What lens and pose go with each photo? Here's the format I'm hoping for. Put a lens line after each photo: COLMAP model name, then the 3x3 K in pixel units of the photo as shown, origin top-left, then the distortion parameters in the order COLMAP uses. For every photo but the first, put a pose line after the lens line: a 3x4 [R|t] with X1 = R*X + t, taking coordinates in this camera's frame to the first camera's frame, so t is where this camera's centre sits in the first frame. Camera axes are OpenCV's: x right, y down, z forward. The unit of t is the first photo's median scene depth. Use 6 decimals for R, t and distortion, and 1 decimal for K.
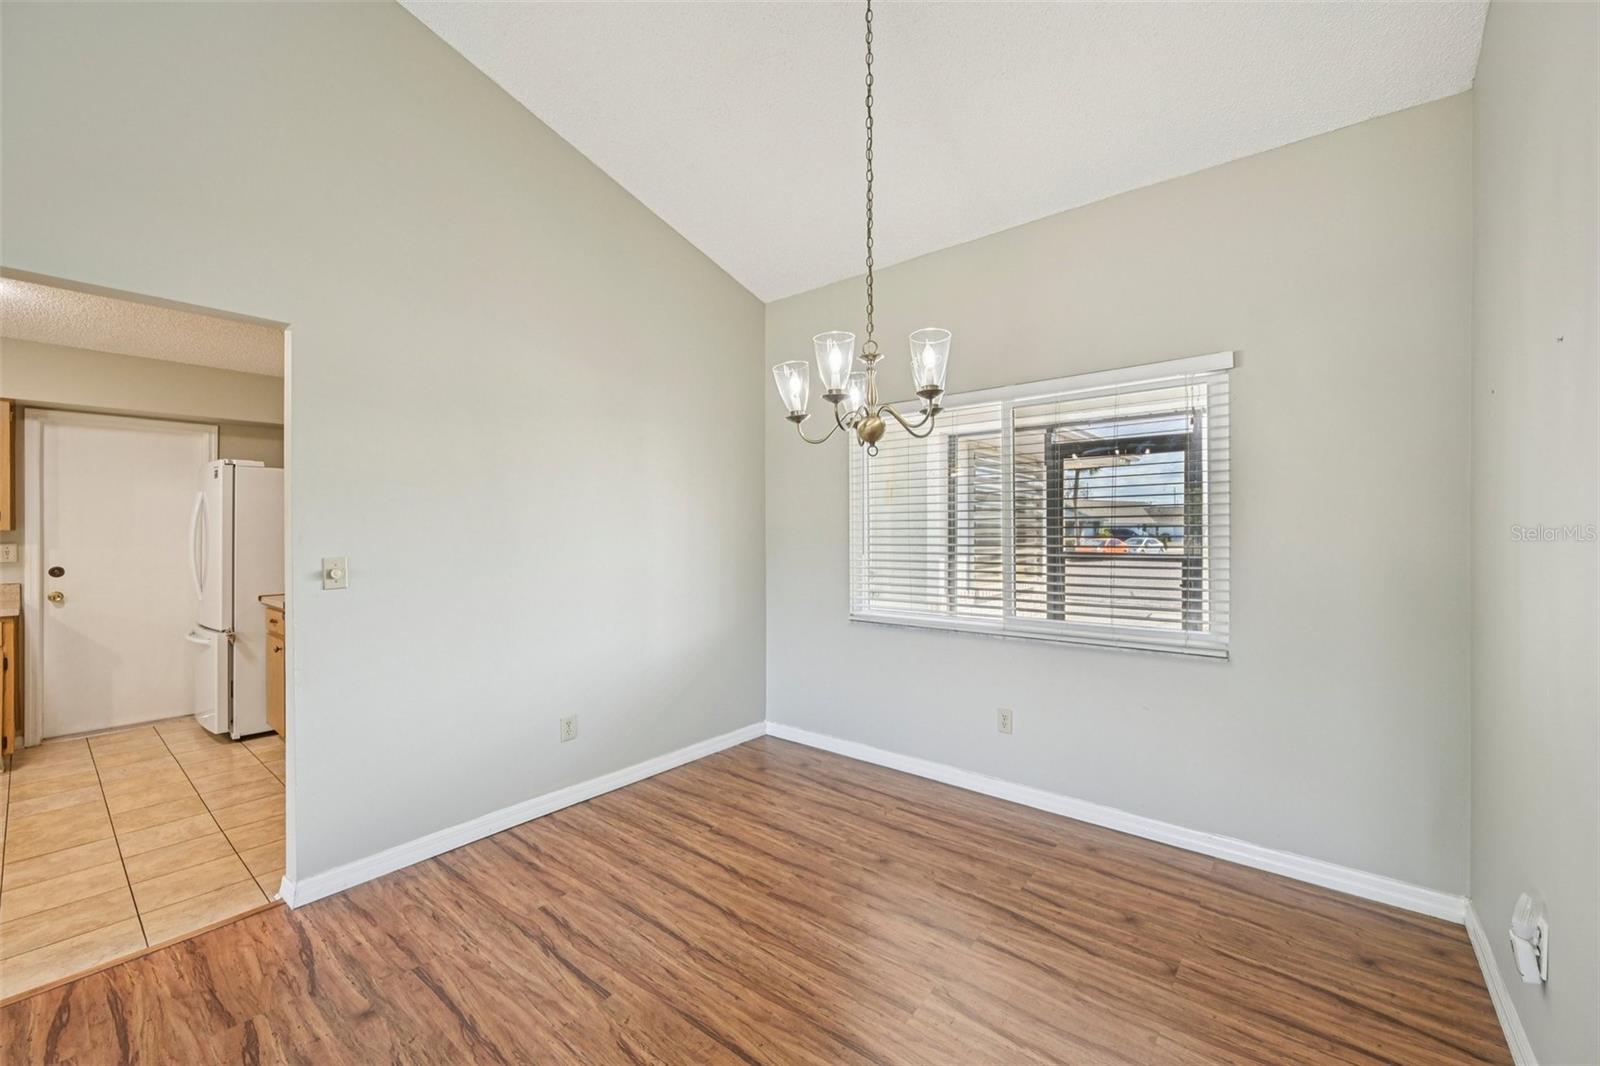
lens RADIAL K [[635.7, 0, 801.3], [0, 635.7, 529.7], [0, 0, 1]] dist [0.001579, 0.000224]
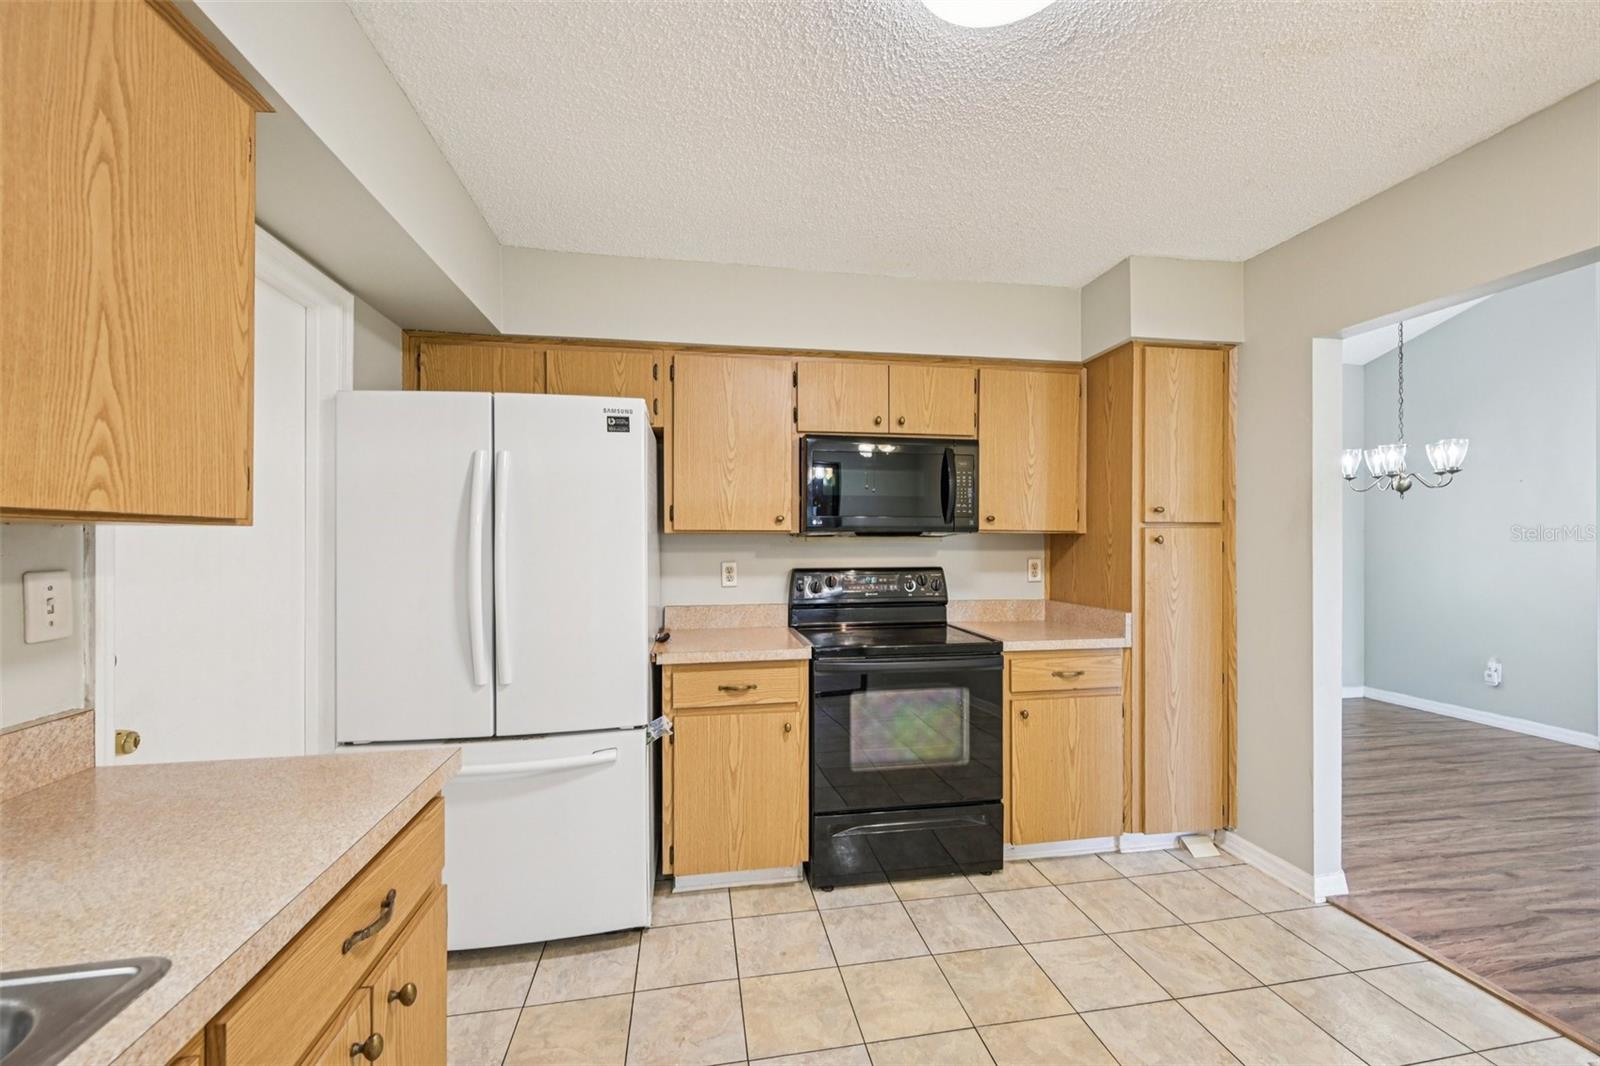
lens RADIAL K [[635.7, 0, 800.1], [0, 635.7, 541.1], [0, 0, 1]] dist [0.001579, 0.000224]
pose [[0.648045, 0.003948, 0.761592, -1.678613], [-0.000656, 0.999989, -0.004626, 0.012405], [-0.761602, 0.002498, 0.648041, 0.768815]]
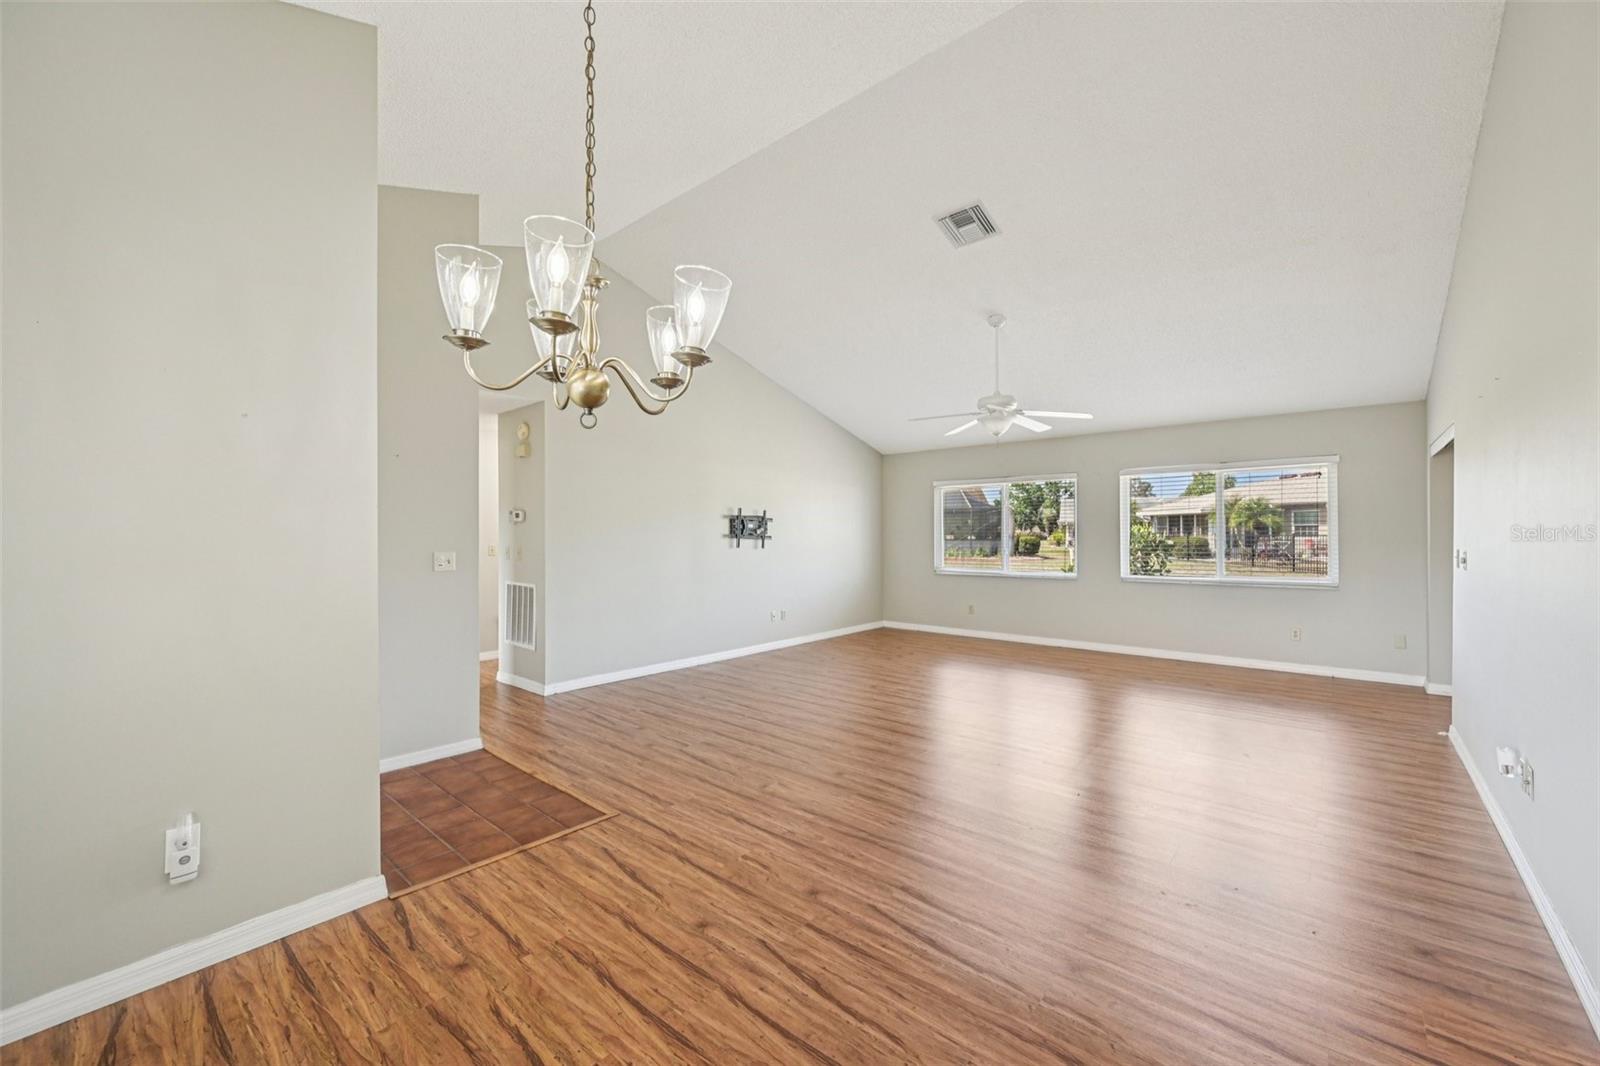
lens RADIAL K [[635.7, 0, 797.8], [0, 635.7, 545.8], [0, 0, 1]] dist [0.001579, 0.000224]
pose [[-0.999773, 0.005650, 0.020531, -0.082686], [0.006036, 0.999805, 0.018781, -0.001790], [-0.020421, 0.018901, -0.999613, 1.130864]]
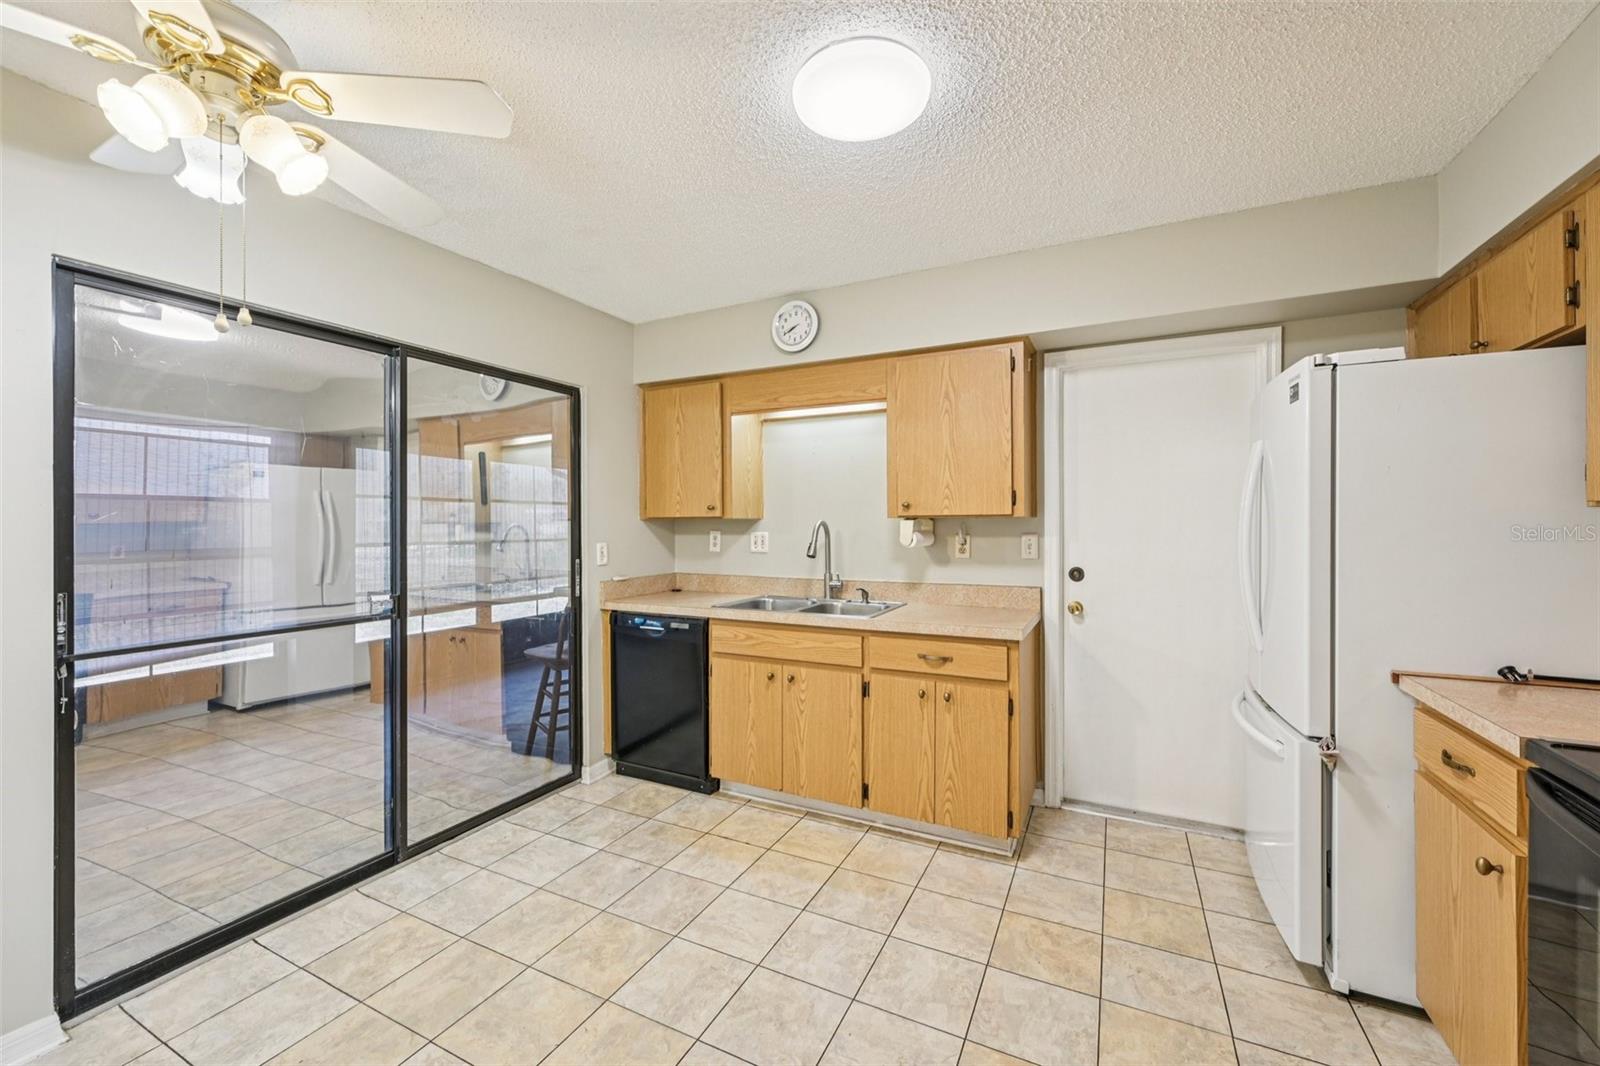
lens RADIAL K [[635.7, 0, 792.5], [0, 635.7, 522.9], [0, 0, 1]] dist [0.001579, 0.000224]
pose [[0.217733, 0.002145, -0.976006, -0.751946], [0.002700, 0.999992, 0.002800, 0.006888], [0.976005, -0.003245, 0.217726, 0.745610]]
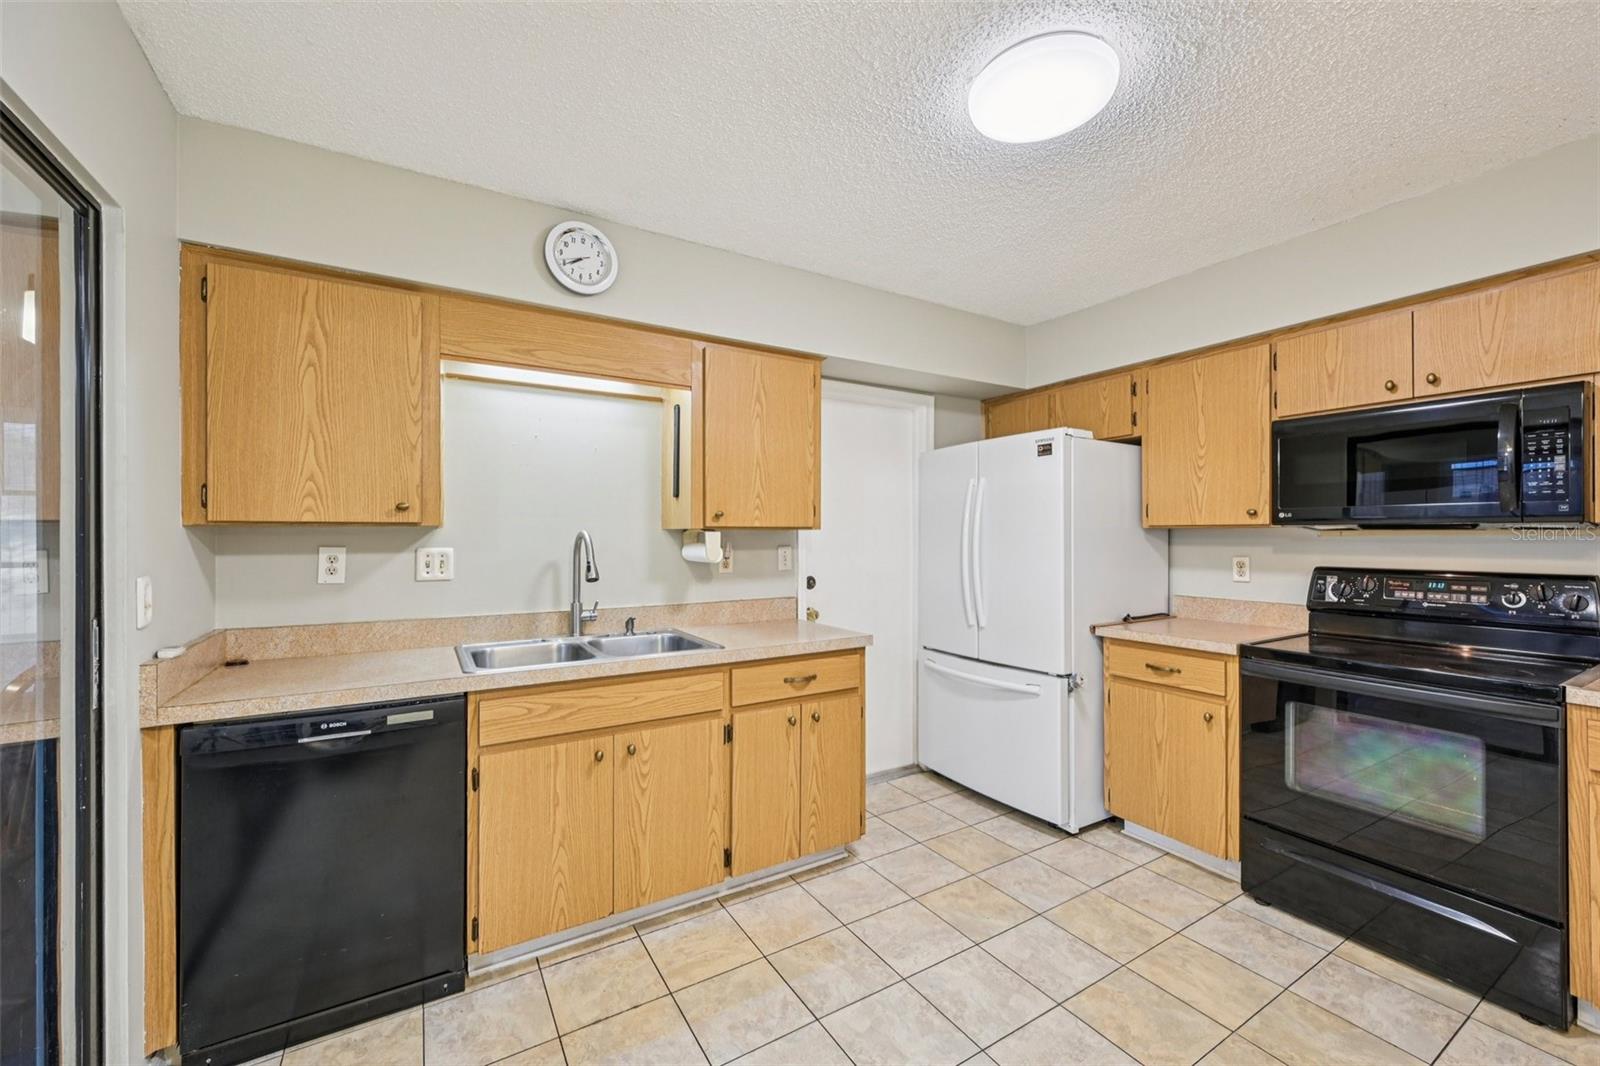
lens RADIAL K [[635.7, 0, 799.7], [0, 635.7, 533.6], [0, 0, 1]] dist [0.001579, 0.000224]
pose [[0.943964, 0.002916, -0.330035, -1.302662], [-0.004207, 0.999986, -0.003197, 0.010958], [0.330021, 0.004406, 0.943963, 0.346542]]
